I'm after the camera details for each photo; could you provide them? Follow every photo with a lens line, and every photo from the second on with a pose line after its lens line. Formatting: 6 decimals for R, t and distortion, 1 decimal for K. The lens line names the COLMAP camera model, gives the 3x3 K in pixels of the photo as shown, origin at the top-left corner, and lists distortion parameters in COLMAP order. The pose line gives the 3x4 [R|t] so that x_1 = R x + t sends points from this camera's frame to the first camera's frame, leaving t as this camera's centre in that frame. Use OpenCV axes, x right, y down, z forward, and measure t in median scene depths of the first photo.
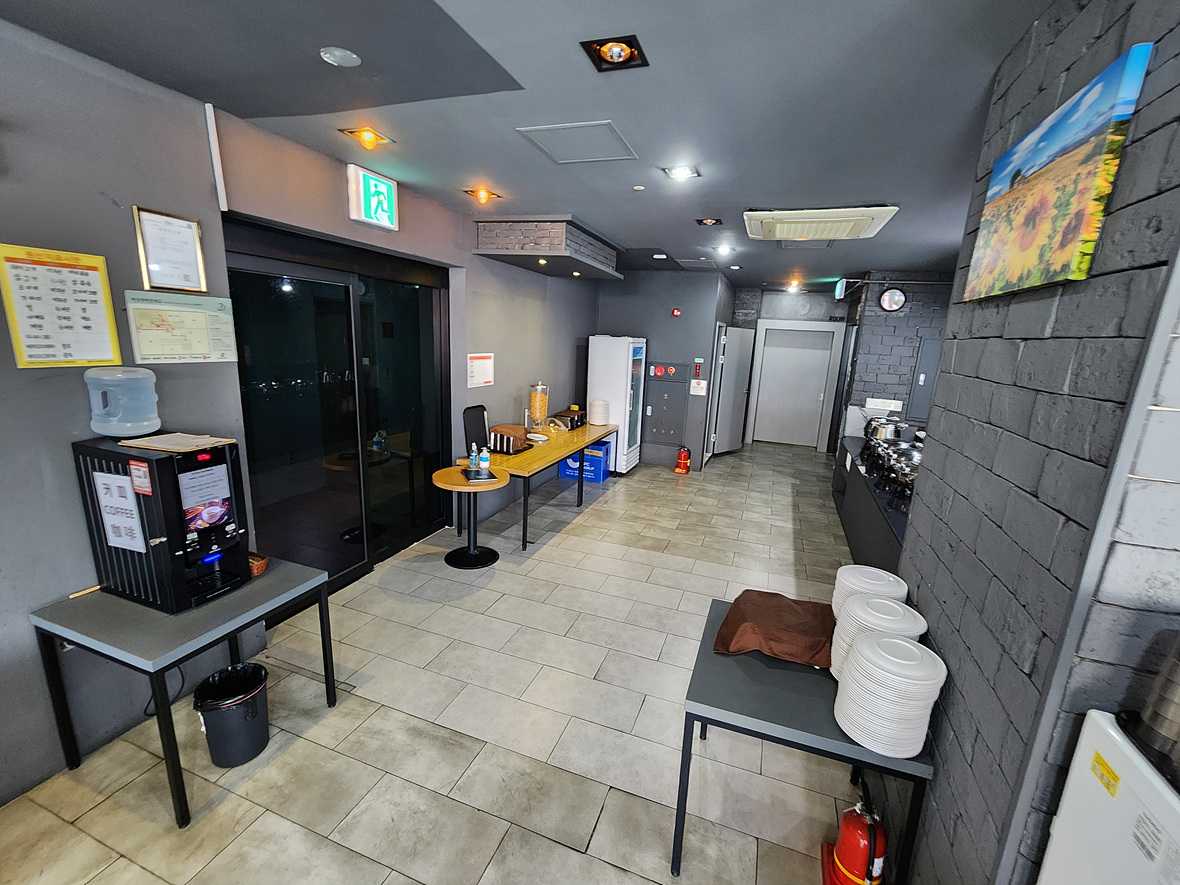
lens RADIAL K [[485.0, 0, 590.6], [0, 485.0, 440.0], [0, 0, 1]] dist [0.000290, 0.000109]
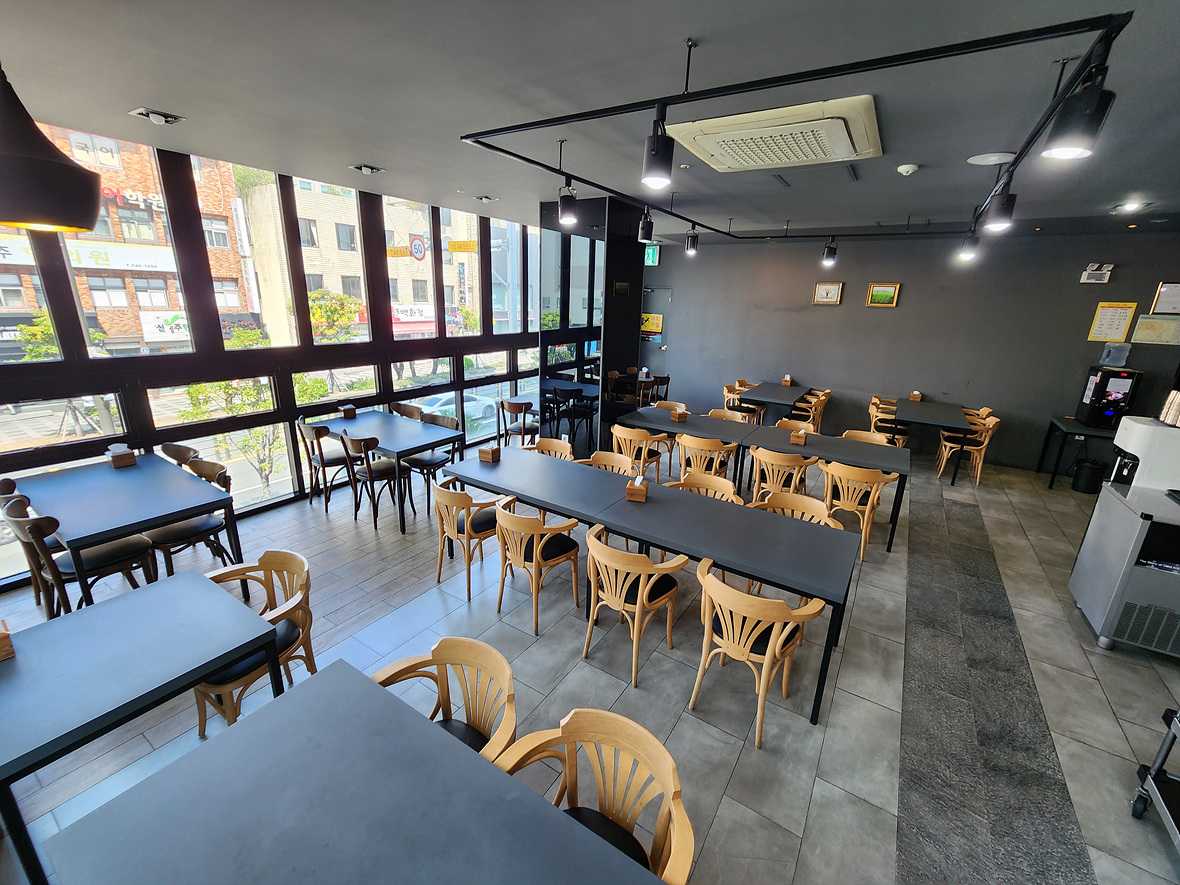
lens RADIAL K [[485.0, 0, 590.6], [0, 485.0, 440.0], [0, 0, 1]] dist [0.000290, 0.000109]
pose [[-0.238553, 0.227030, -0.944219, 2.639571], [-0.242028, 0.927711, 0.284208, 0.330987], [0.940487, 0.296326, -0.166361, -1.296671]]
